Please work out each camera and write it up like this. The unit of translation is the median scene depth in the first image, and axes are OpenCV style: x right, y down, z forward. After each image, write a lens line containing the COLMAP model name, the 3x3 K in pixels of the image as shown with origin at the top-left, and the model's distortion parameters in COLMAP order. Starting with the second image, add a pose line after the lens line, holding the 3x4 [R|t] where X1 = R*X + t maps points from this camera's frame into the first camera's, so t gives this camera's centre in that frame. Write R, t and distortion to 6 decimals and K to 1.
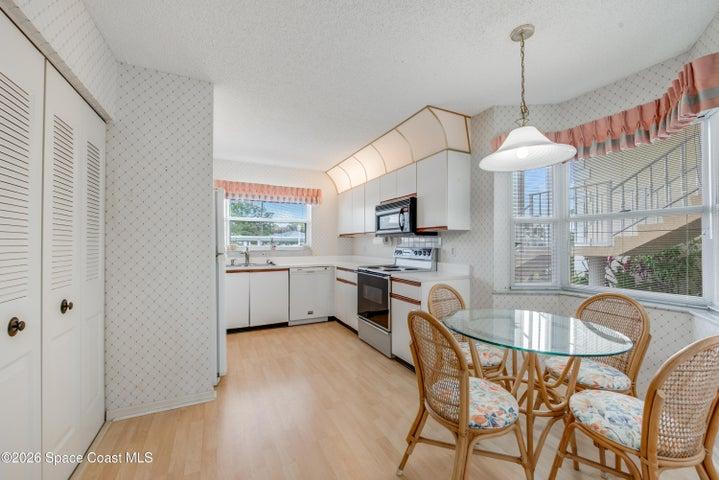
lens RADIAL K [[285.1, 0, 359.4], [0, 285.1, 241.6], [0, 0, 1]] dist [-0.003463, -0.000990]
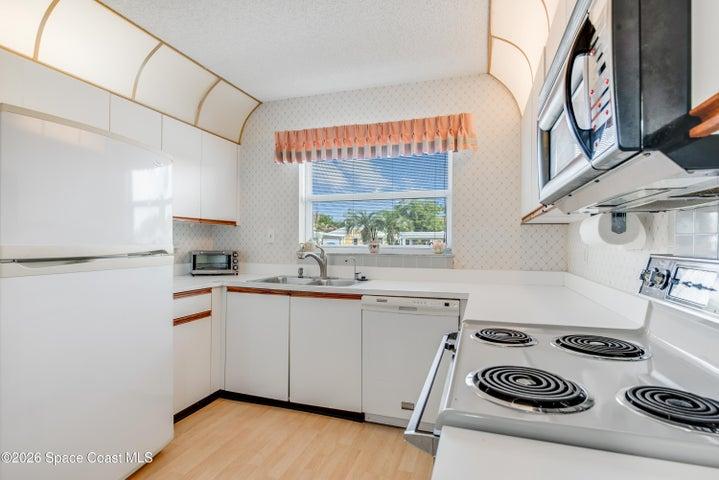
lens RADIAL K [[369.5, 0, 356.8], [0, 369.5, 237.6], [0, 0, 1]] dist [-0.004453, -0.000554]
pose [[0.701254, -0.006021, -0.712886, 0.156777], [0.000502, 0.999968, -0.007952, 0.007028], [0.712911, 0.005218, 0.701235, 0.556978]]
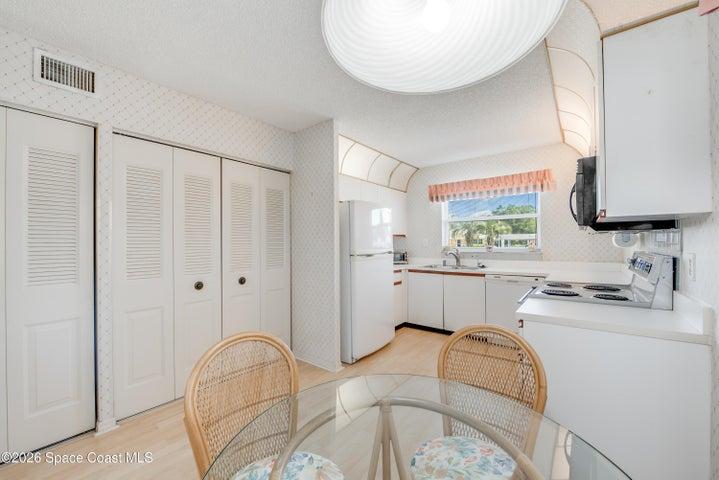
lens RADIAL K [[285.1, 0, 360.0], [0, 285.1, 241.5], [0, 0, 1]] dist [-0.003463, -0.000990]
pose [[0.428554, -0.011653, -0.903441, 0.342379], [0.016621, 0.999849, -0.005012, -0.005024], [0.903363, -0.012868, 0.428683, 0.289181]]
